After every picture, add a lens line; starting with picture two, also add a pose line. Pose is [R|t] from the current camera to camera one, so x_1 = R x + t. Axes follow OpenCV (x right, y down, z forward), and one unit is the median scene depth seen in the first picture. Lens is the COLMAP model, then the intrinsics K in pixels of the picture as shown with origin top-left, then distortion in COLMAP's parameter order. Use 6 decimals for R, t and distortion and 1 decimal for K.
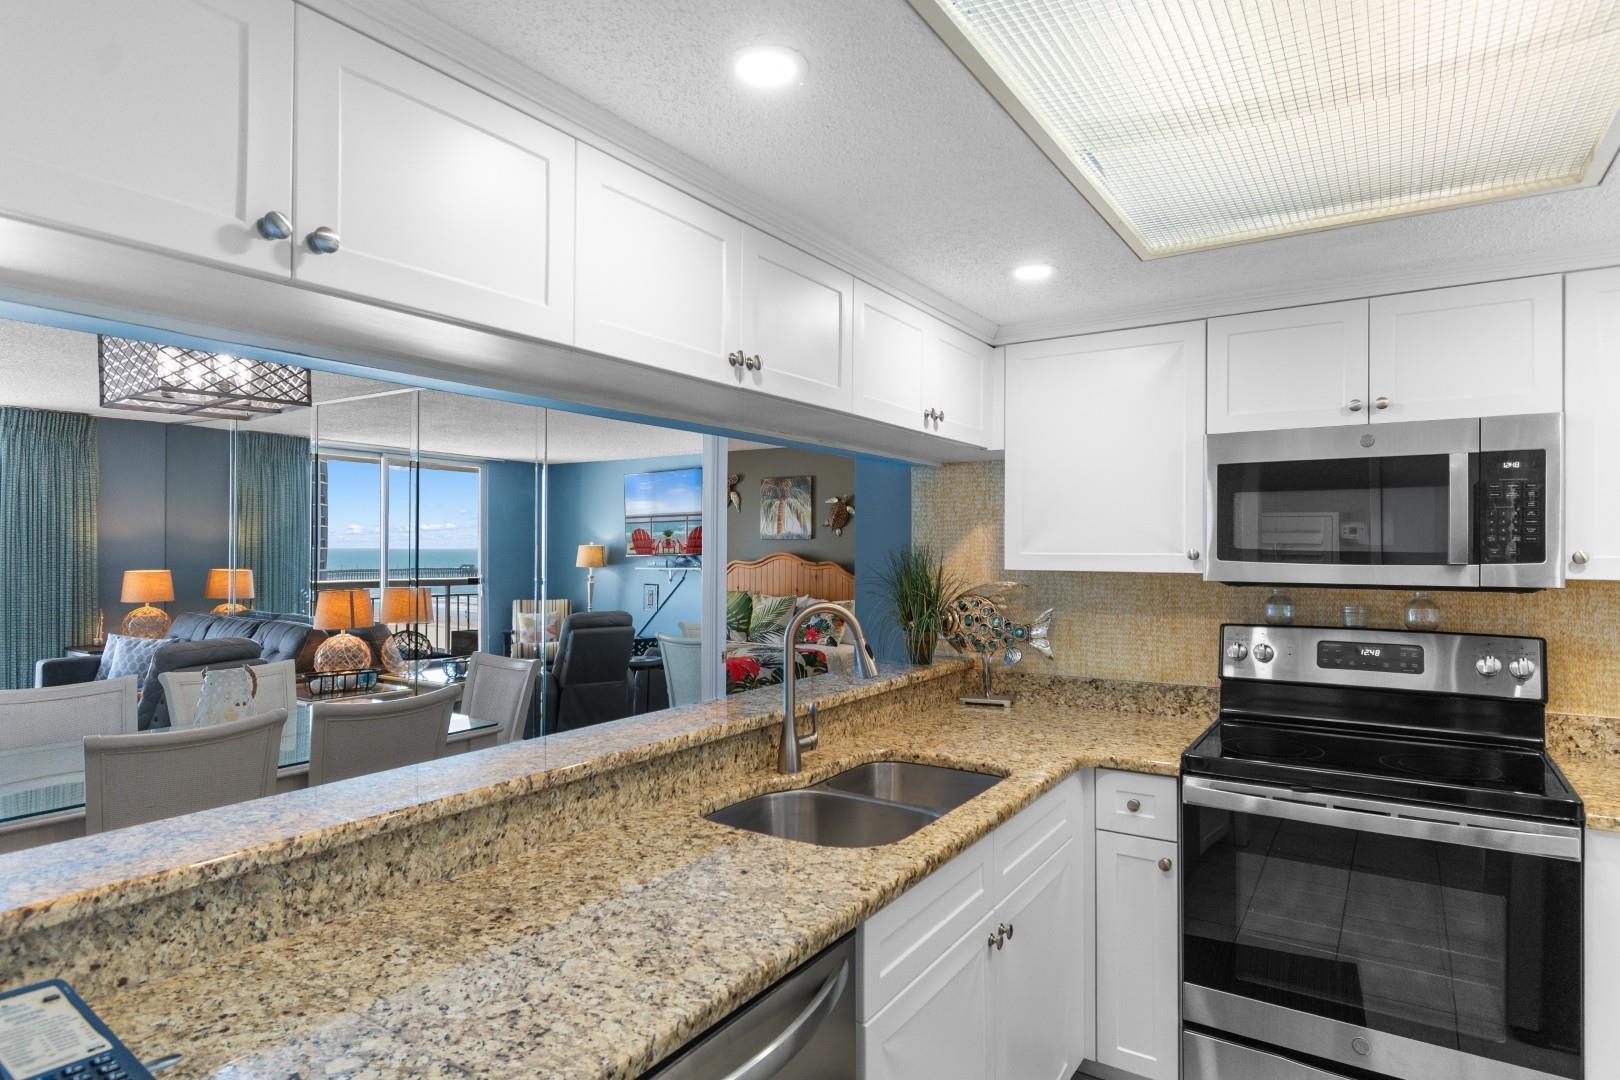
lens RADIAL K [[892.2, 0, 812.9], [0, 892.2, 543.6], [0, 0, 1]] dist [0.004010, -0.001805]
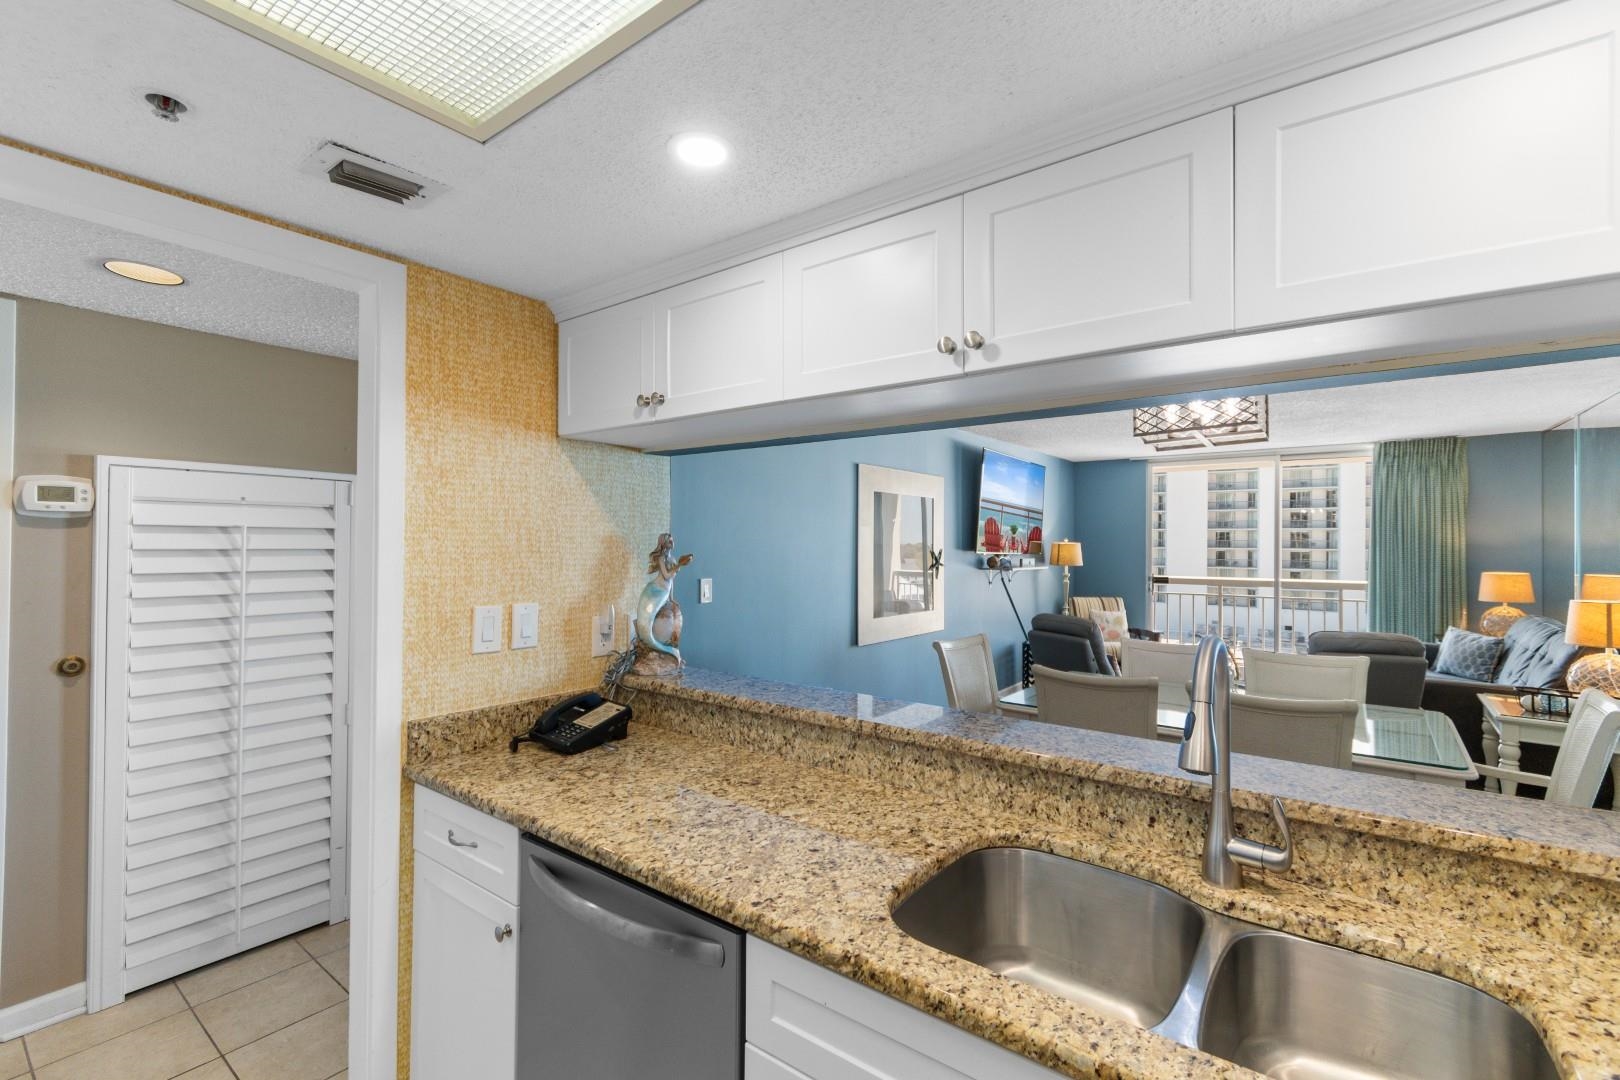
lens RADIAL K [[711.9, 0, 814.3], [0, 711.9, 538.3], [0, 0, 1]] dist [0.002318, -0.000132]
pose [[-0.067892, -0.012069, -0.997620, 0.506642], [-0.003213, 0.999924, -0.011878, 0.003552], [0.997687, 0.002399, -0.067926, 0.689525]]
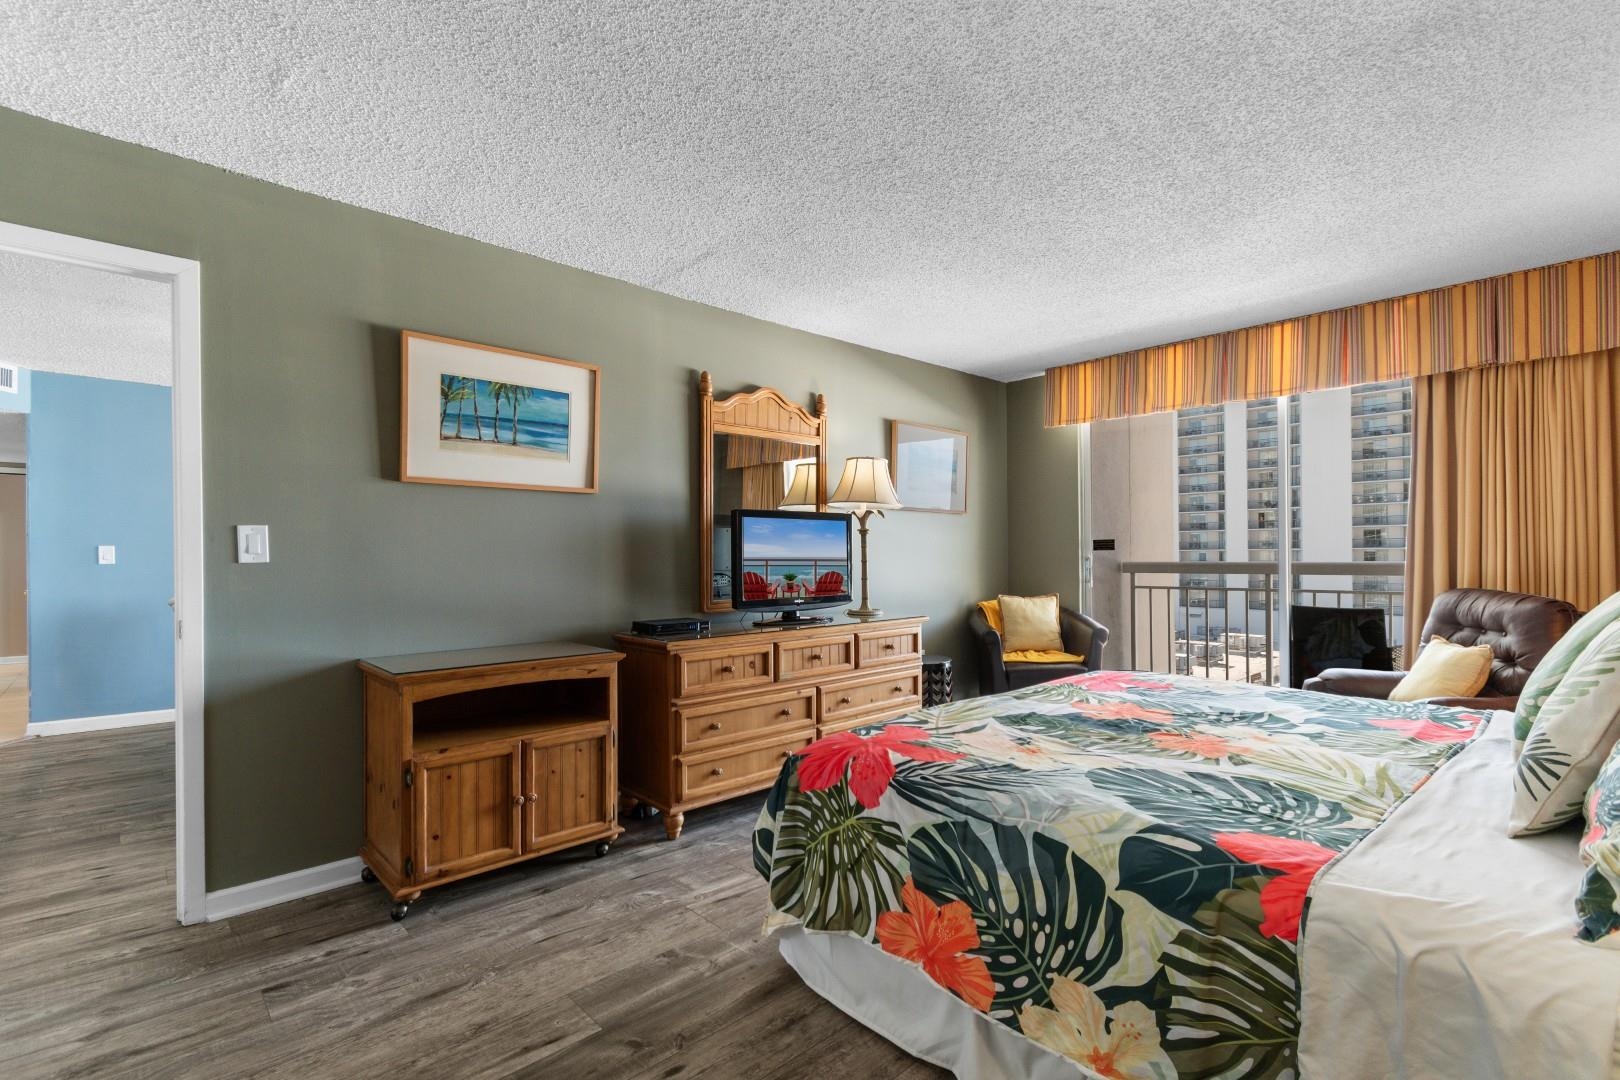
lens RADIAL K [[740.7, 0, 808.9], [0, 740.7, 557.2], [0, 0, 1]] dist [0.002206, -0.000632]
pose [[-0.238675, 0.000110, -0.971100, 0.608148], [0.016447, 0.999857, -0.003929, 0.151730], [0.970960, -0.016909, -0.238643, 2.938413]]
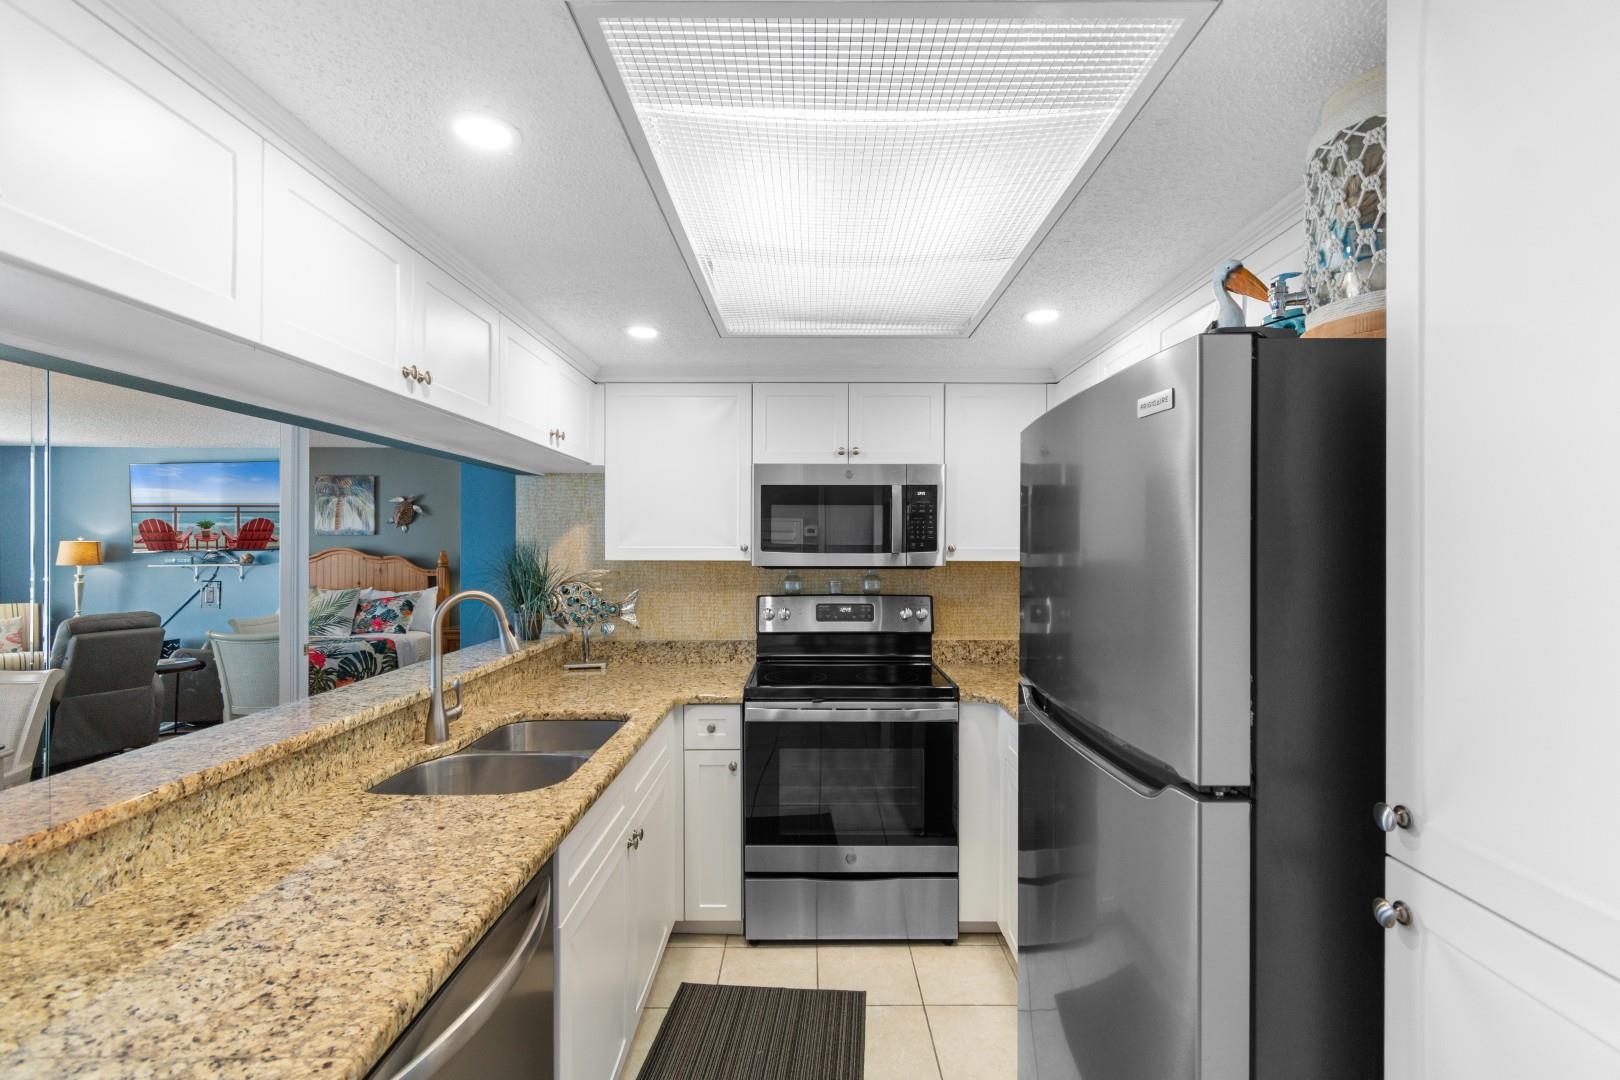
lens RADIAL K [[714.0, 0, 813.5], [0, 714.0, 545.7], [0, 0, 1]] dist [0.001994, -0.001108]
pose [[0.835657, -0.003092, 0.549242, -0.117064], [-0.001599, 0.999966, 0.008062, -0.000004], [-0.549249, -0.007615, 0.835624, -0.012649]]
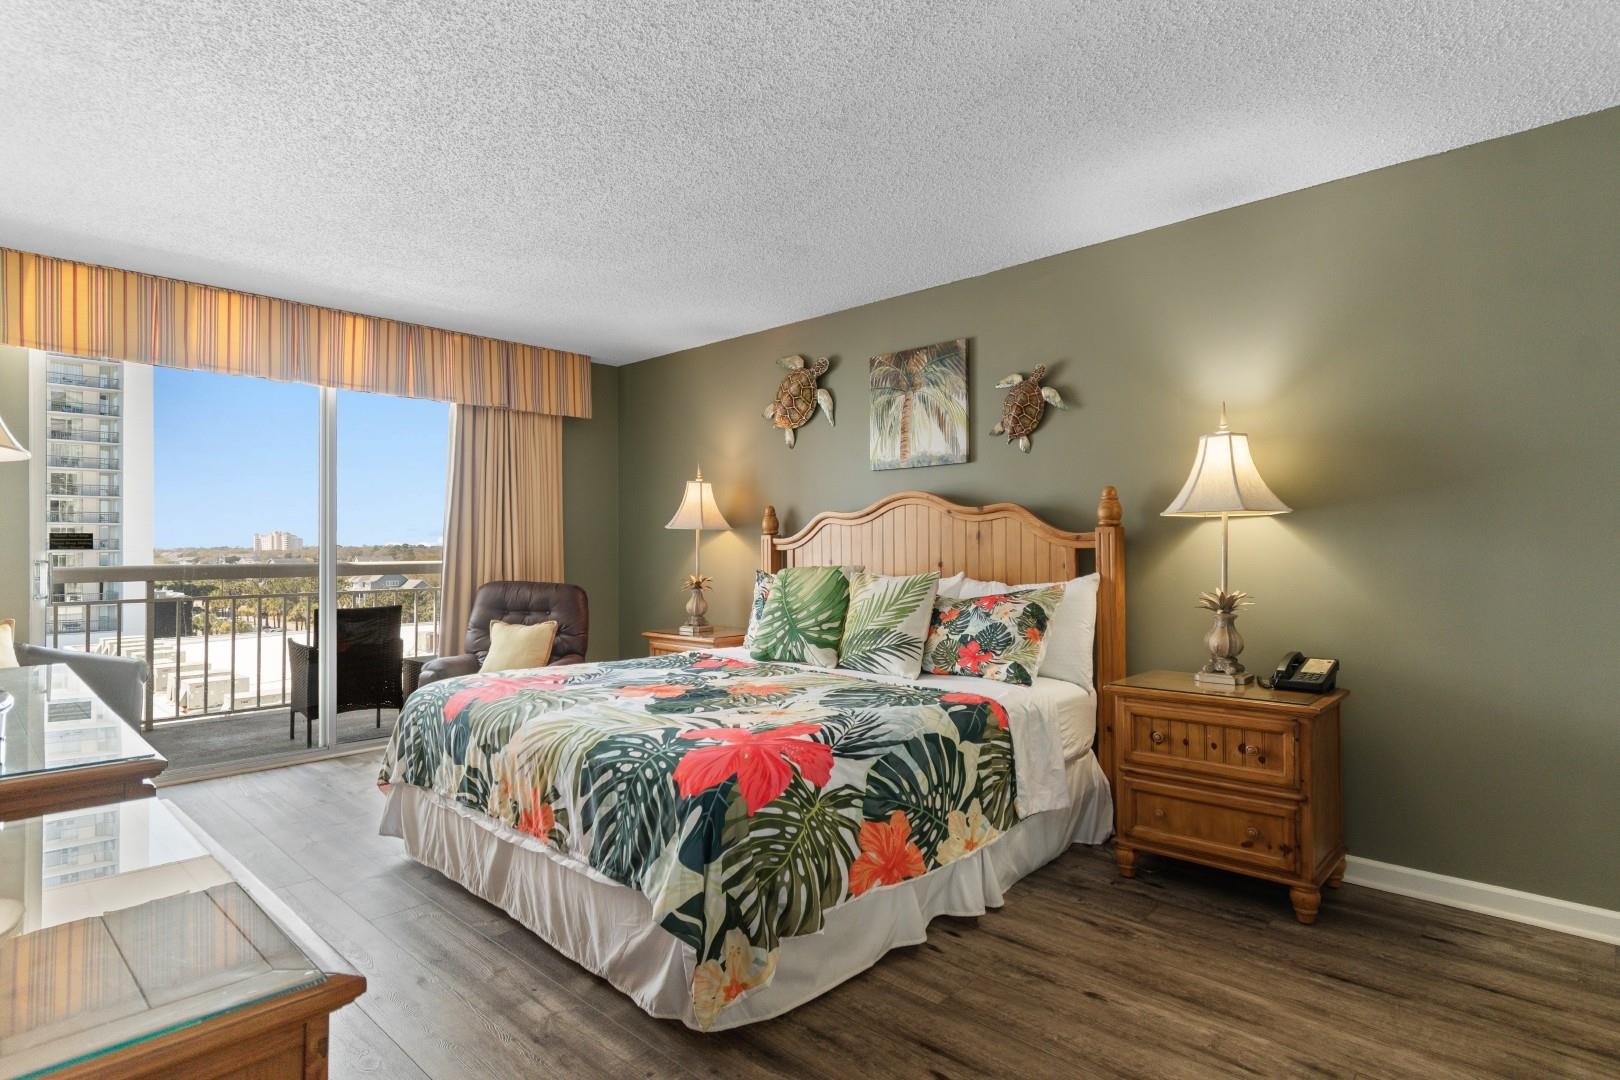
lens RADIAL K [[846.7, 0, 813.5], [0, 846.7, 540.8], [0, 0, 1]] dist [0.002528, 0.000309]
pose [[0.984612, -0.012096, -0.174335, -0.016517], [0.011865, 0.999927, -0.002370, 0.141242], [0.174351, 0.000265, 0.984684, 1.855923]]
